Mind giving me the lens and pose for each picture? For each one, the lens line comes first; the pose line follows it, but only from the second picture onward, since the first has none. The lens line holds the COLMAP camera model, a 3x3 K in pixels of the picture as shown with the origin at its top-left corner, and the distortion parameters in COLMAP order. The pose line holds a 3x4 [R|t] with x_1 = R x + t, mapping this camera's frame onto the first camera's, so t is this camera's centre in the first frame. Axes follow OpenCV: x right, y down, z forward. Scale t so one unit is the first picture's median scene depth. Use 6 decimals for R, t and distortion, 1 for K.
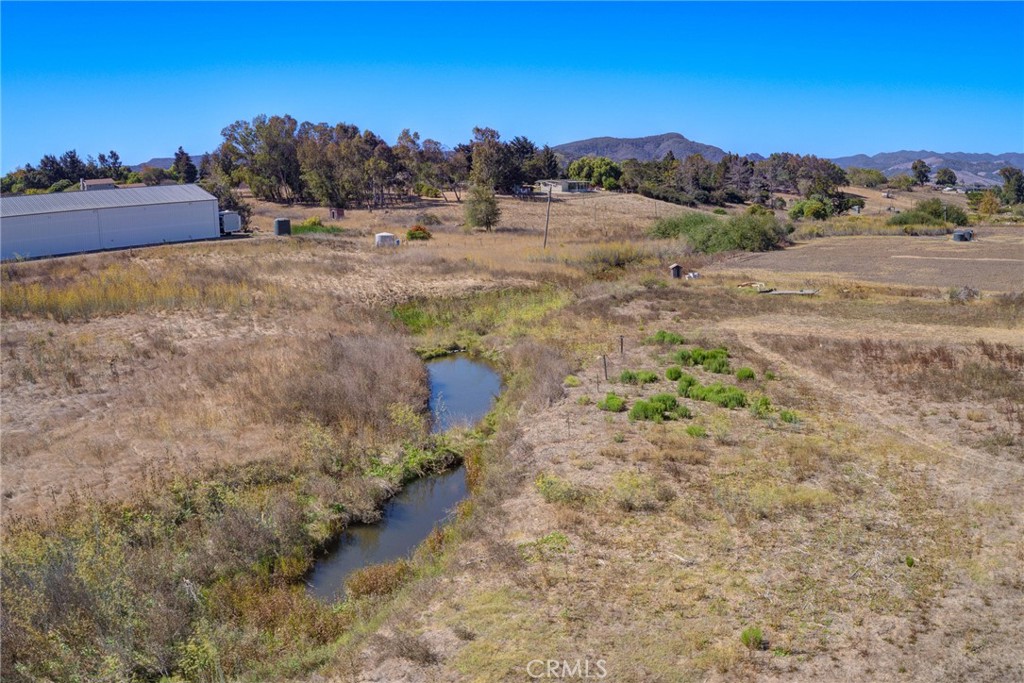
lens RADIAL K [[818.8, 0, 507.8], [0, 818.8, 345.1], [0, 0, 1]] dist [-0.260403, 0.085415]
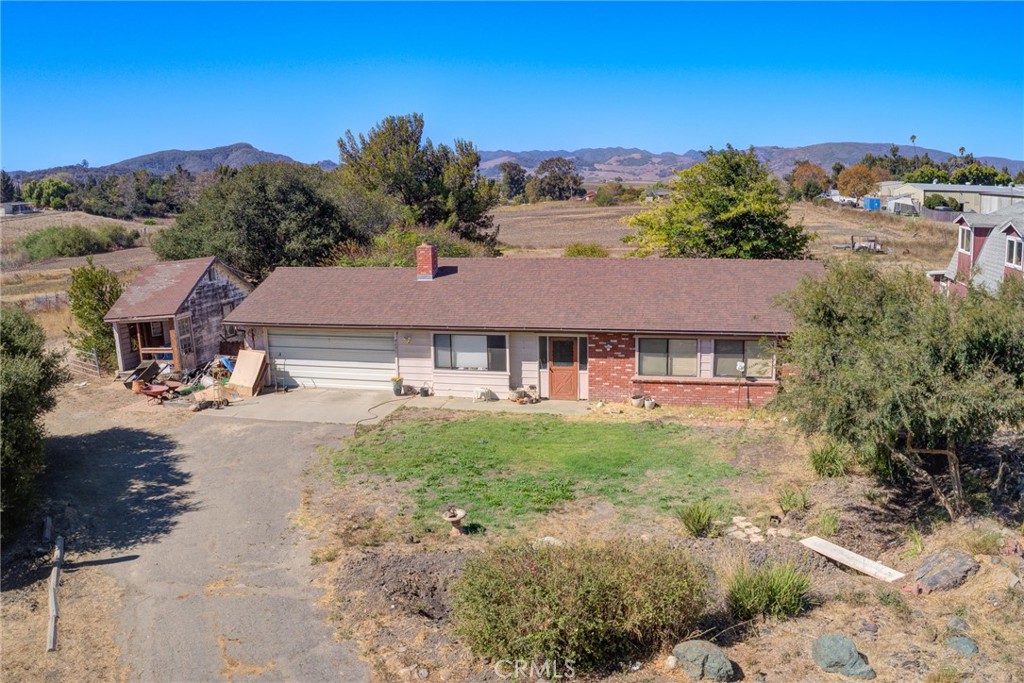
lens RADIAL K [[836.6, 0, 512.0], [0, 836.6, 341.5], [0, 0, 1]] dist [-0.262457, 0.085974]
pose [[0.876753, -0.083713, 0.473600, 0.172610], [0.092808, 0.995675, 0.004184, 0.033519], [-0.471902, 0.040286, 0.880730, -0.162491]]
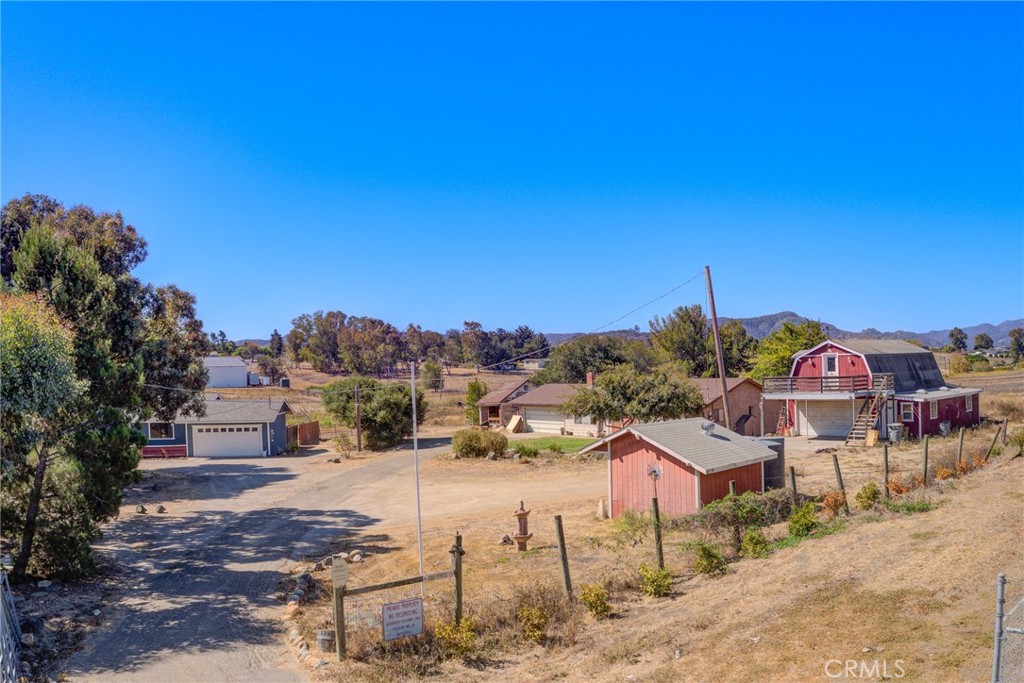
lens RADIAL K [[820.1, 0, 507.7], [0, 820.1, 344.3], [0, 0, 1]] dist [-0.256886, 0.081438]
pose [[0.986903, -0.007299, -0.161150, 0.234749], [-0.028413, 0.975494, -0.218185, 0.067786], [0.158793, 0.219906, 0.962510, -0.309622]]
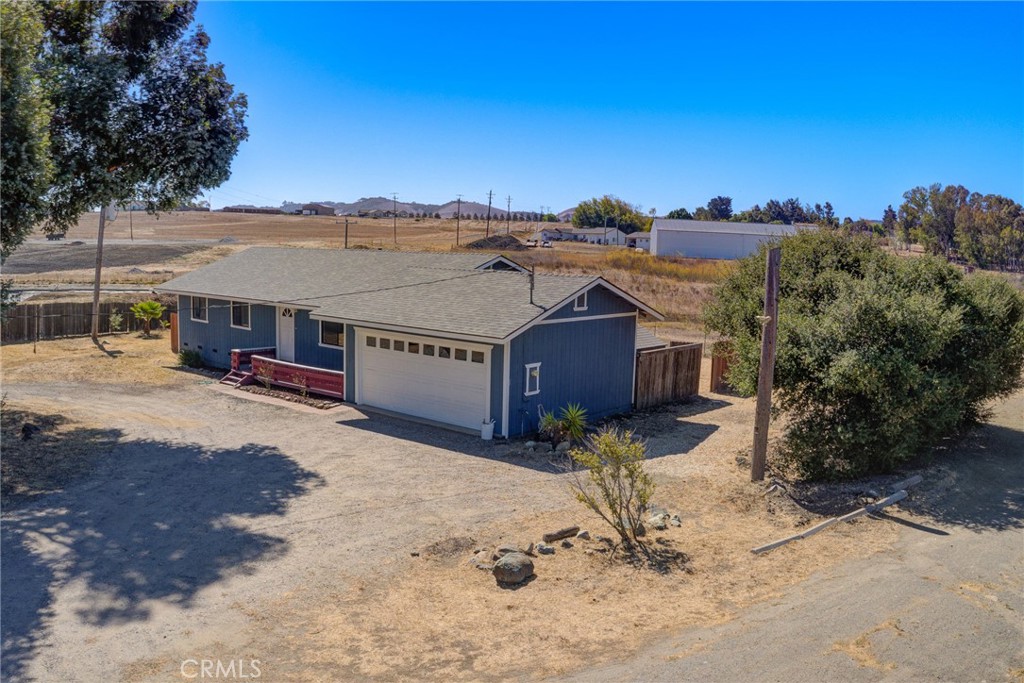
lens RADIAL K [[820.1, 0, 507.7], [0, 820.1, 344.3], [0, 0, 1]] dist [-0.256886, 0.081438]
pose [[0.606598, 0.143436, -0.781962, 0.193657], [-0.200508, 0.979395, 0.024109, 0.040409], [0.769308, 0.142165, 0.622859, -0.148434]]
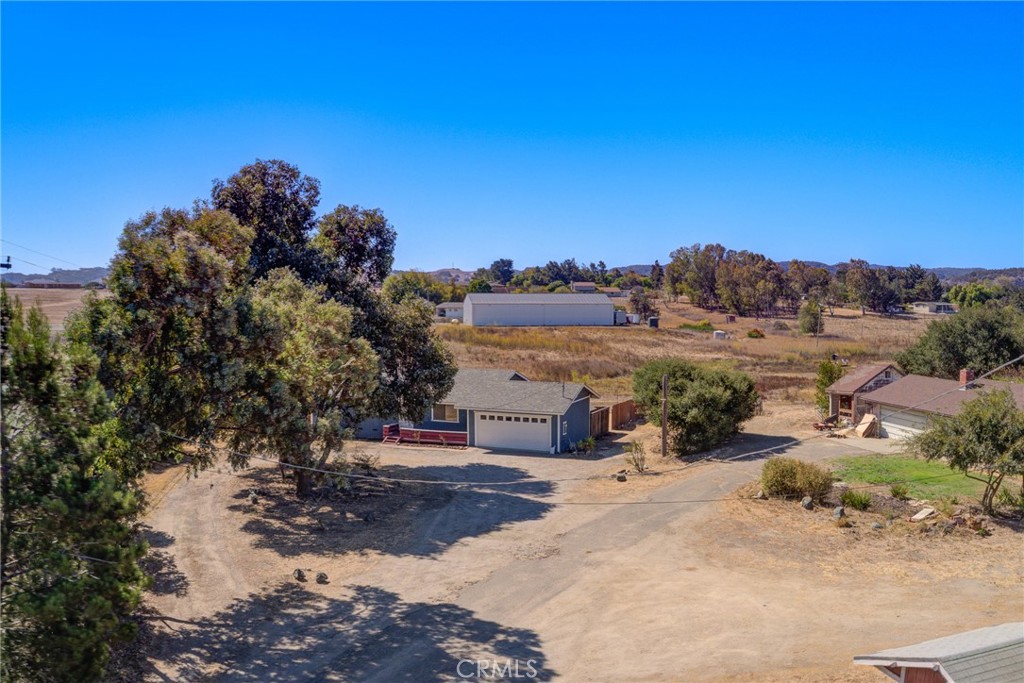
lens RADIAL K [[820.1, 0, 507.7], [0, 820.1, 344.3], [0, 0, 1]] dist [-0.256886, 0.081438]
pose [[0.804243, 0.058263, -0.591438, 0.237056], [-0.136696, 0.986635, -0.088685, 0.044715], [0.578366, 0.152172, 0.801459, -0.265965]]
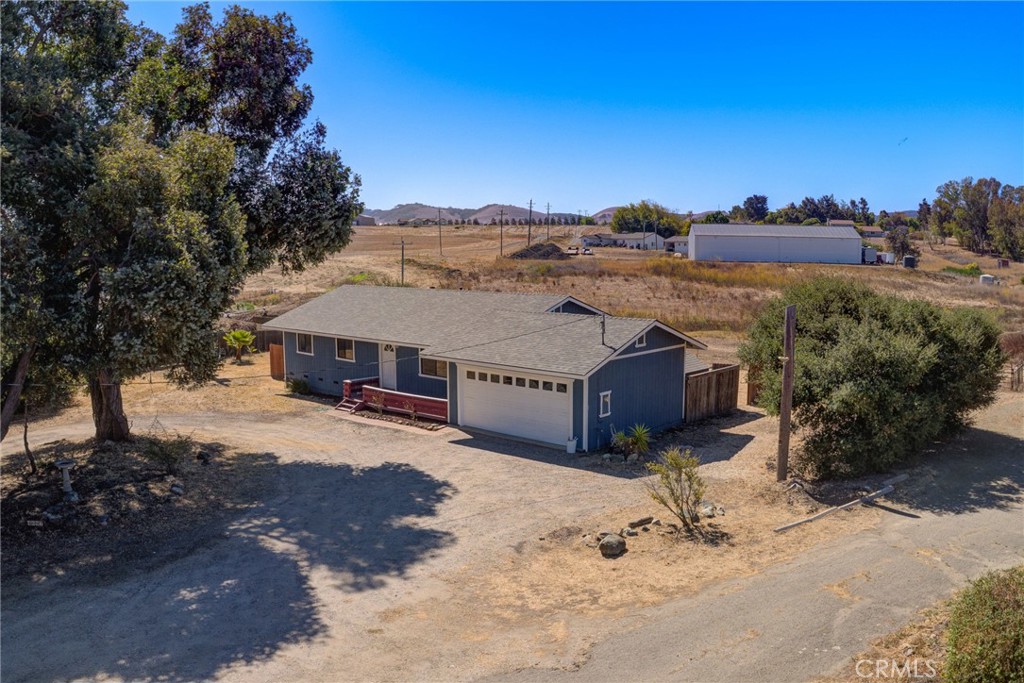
lens RADIAL K [[820.1, 0, 507.7], [0, 820.1, 344.3], [0, 0, 1]] dist [-0.256886, 0.081438]
pose [[0.571645, 0.125504, -0.810846, 0.207306], [-0.172430, 0.984539, 0.030825, 0.036797], [0.802178, 0.122193, 0.584448, -0.166150]]
